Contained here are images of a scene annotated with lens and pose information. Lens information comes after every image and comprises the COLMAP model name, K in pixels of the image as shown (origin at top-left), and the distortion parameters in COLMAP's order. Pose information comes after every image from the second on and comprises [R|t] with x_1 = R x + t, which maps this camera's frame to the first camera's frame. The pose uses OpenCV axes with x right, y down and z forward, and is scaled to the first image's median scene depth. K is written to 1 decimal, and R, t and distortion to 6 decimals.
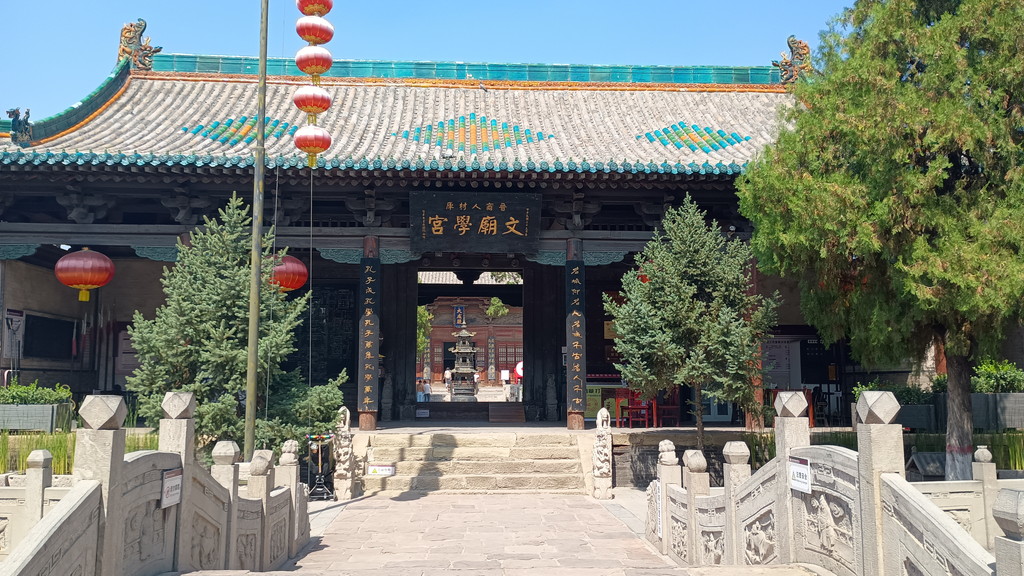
lens RADIAL K [[853.0, 0, 512.0], [0, 853.0, 288.0], [0, 0, 1]] dist [0.002380, -0.001058]
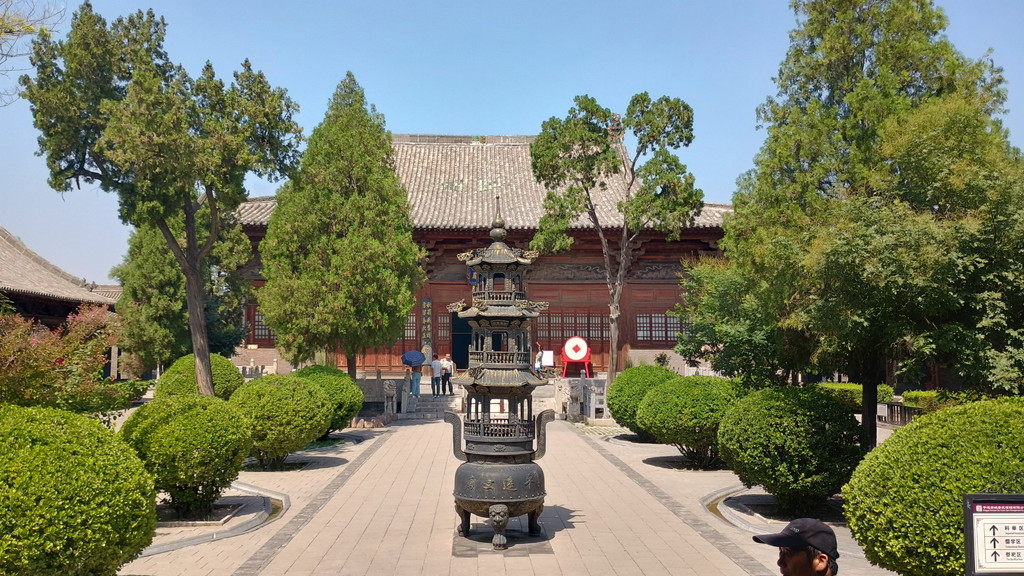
lens RADIAL K [[853.0, 0, 512.0], [0, 853.0, 288.0], [0, 0, 1]] dist [0.002380, -0.001058]
pose [[0.999850, -0.001443, -0.017271, -0.023519], [0.001997, 0.999482, 0.032129, 0.028158], [0.017216, -0.032158, 0.999335, 0.355316]]
